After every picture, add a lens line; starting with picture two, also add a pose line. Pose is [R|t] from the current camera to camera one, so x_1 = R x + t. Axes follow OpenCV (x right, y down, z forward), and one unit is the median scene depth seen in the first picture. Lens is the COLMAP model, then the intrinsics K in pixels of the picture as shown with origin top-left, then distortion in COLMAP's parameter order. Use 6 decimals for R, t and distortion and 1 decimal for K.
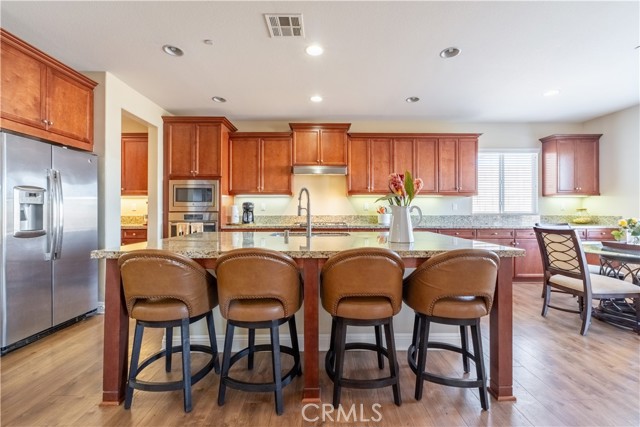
lens RADIAL K [[274.0, 0, 326.1], [0, 274.0, 209.5], [0, 0, 1]] dist [-0.001771, 0.000293]
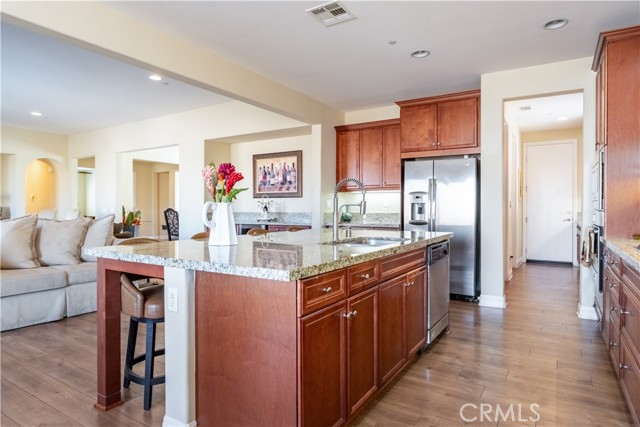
lens RADIAL K [[372.9, 0, 323.8], [0, 372.9, 214.9], [0, 0, 1]] dist [-0.009682, 0.001664]
pose [[-0.545440, 0.014997, -0.838016, 0.496297], [0.000025, 0.999840, 0.017876, 0.004407], [0.838150, 0.009729, -0.545353, 0.878259]]
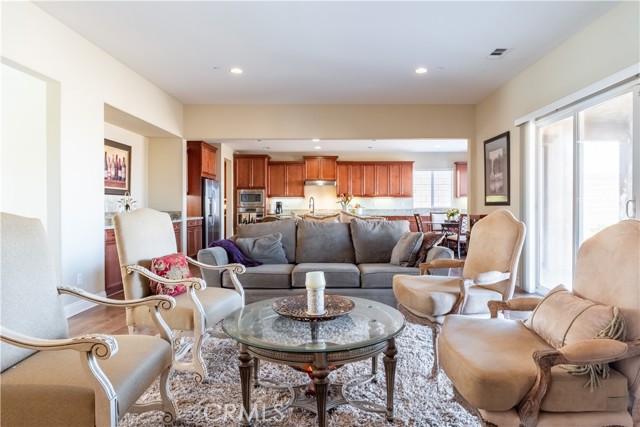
lens RADIAL K [[372.9, 0, 342.5], [0, 372.9, 209.5], [0, 0, 1]] dist [-0.009682, 0.001664]
pose [[0.999939, -0.003070, 0.010589, 0.089956], [0.002958, 0.999939, 0.010604, -0.000410], [-0.010621, -0.010572, 0.999888, -1.356374]]
